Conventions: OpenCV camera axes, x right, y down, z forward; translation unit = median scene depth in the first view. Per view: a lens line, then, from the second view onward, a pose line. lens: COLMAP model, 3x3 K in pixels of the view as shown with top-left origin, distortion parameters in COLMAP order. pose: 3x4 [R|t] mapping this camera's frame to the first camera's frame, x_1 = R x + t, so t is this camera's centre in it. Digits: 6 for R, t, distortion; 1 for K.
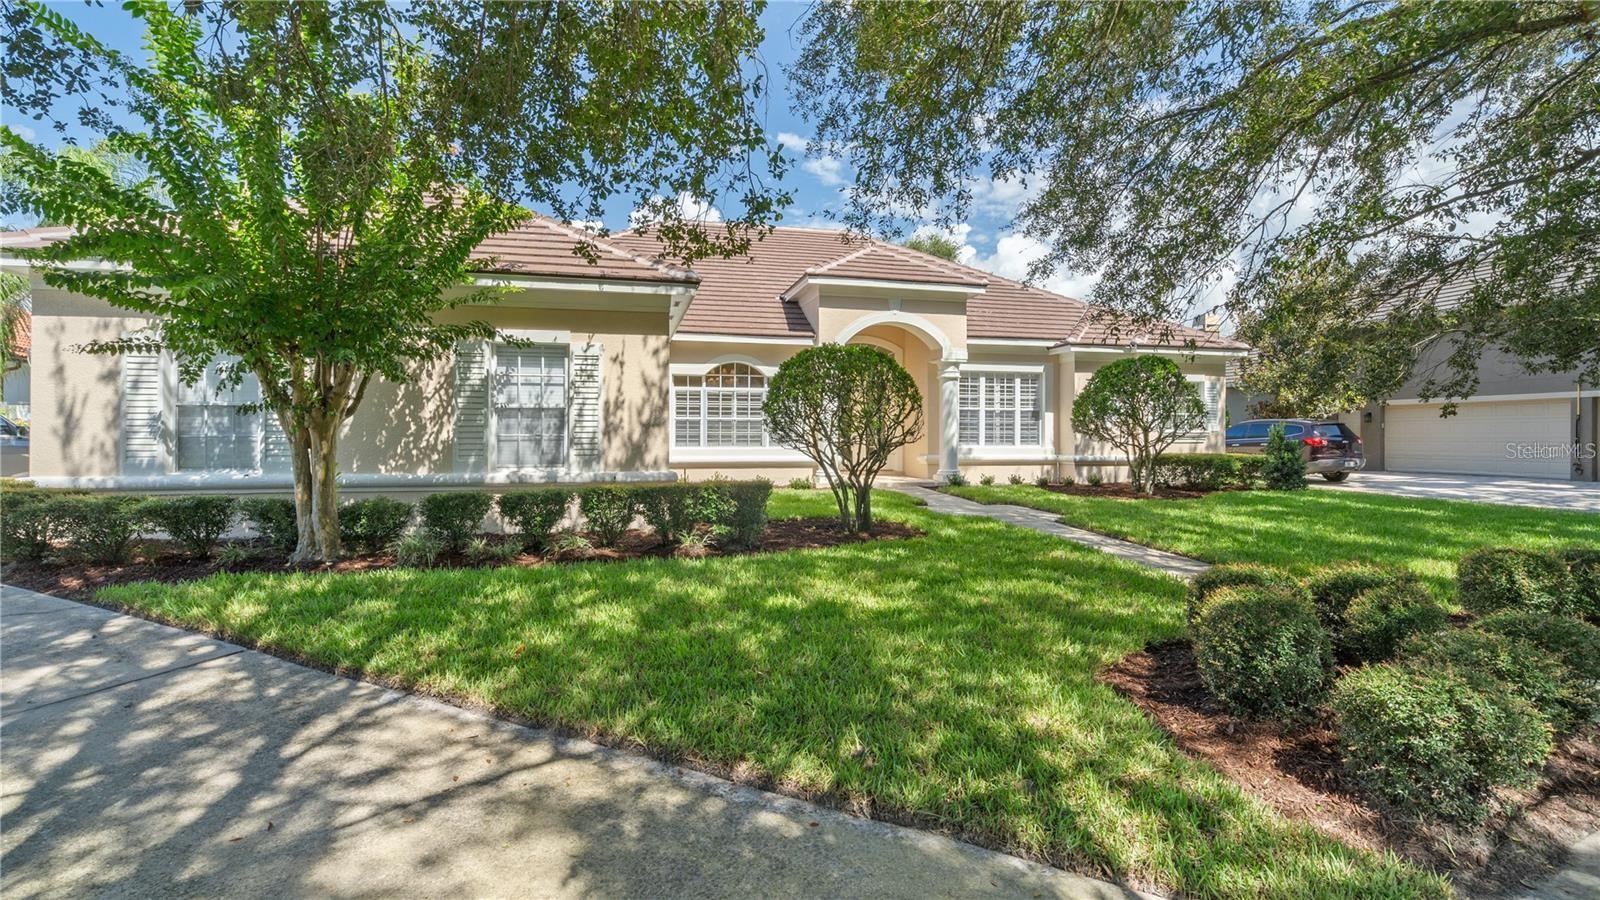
lens RADIAL K [[749.0, 0, 796.3], [0, 749.0, 412.2], [0, 0, 1]] dist [-0.002210, 0.000835]
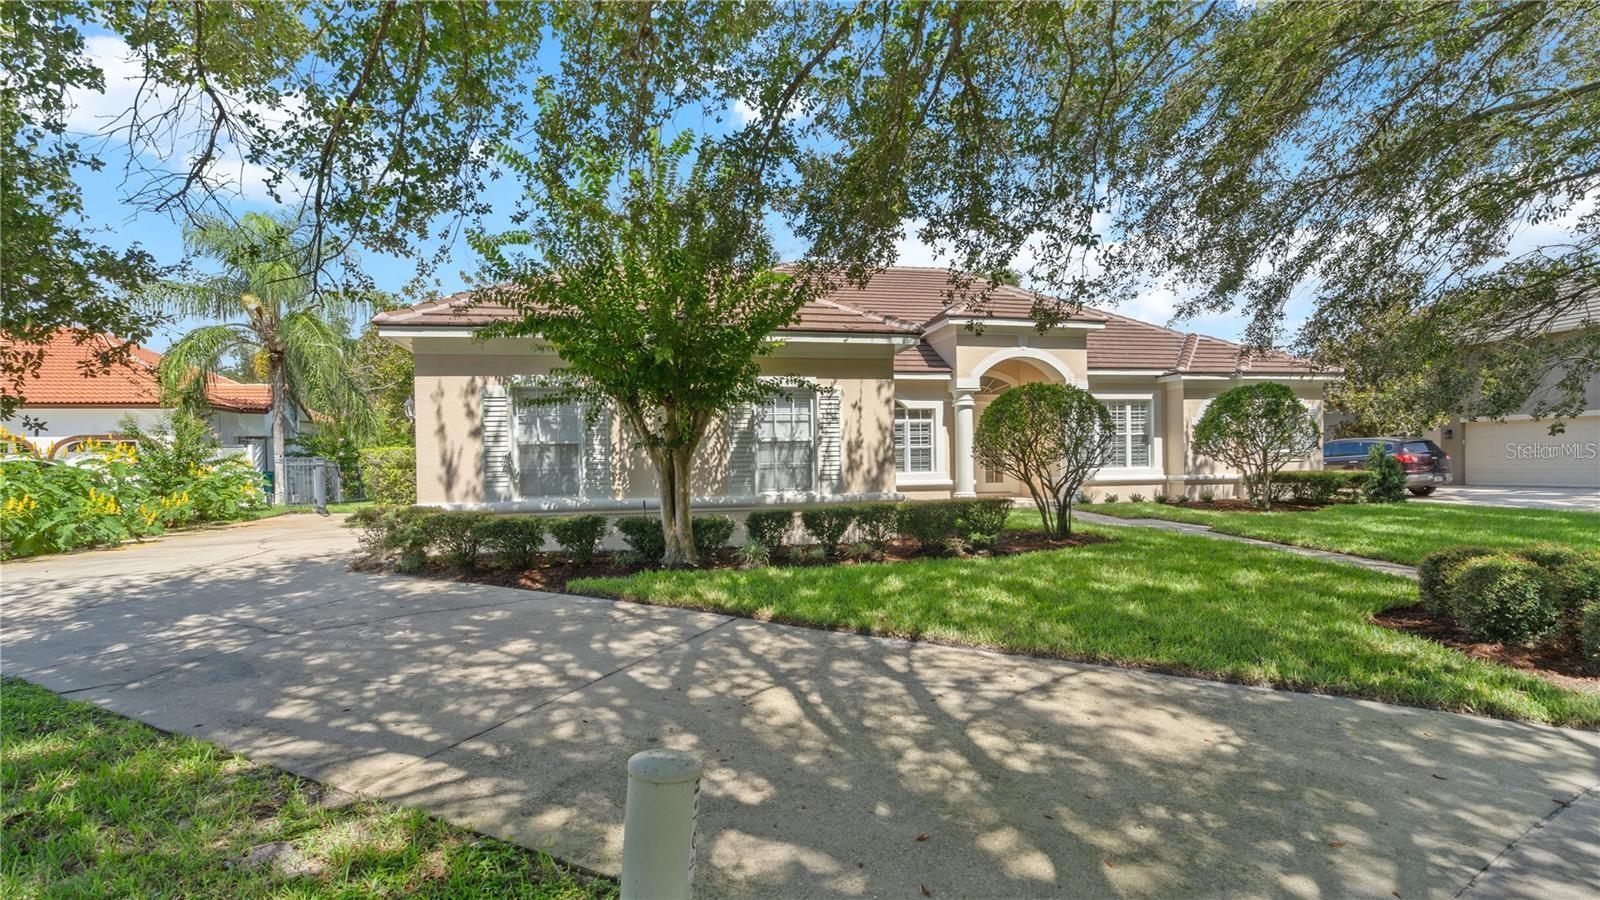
lens RADIAL K [[749.0, 0, 793.4], [0, 749.0, 453.6], [0, 0, 1]] dist [-0.002210, 0.000835]
pose [[0.999270, -0.017981, -0.033709, -0.220605], [0.018679, 0.999615, 0.020508, -0.009068], [0.033327, -0.021123, 0.999221, -0.145947]]
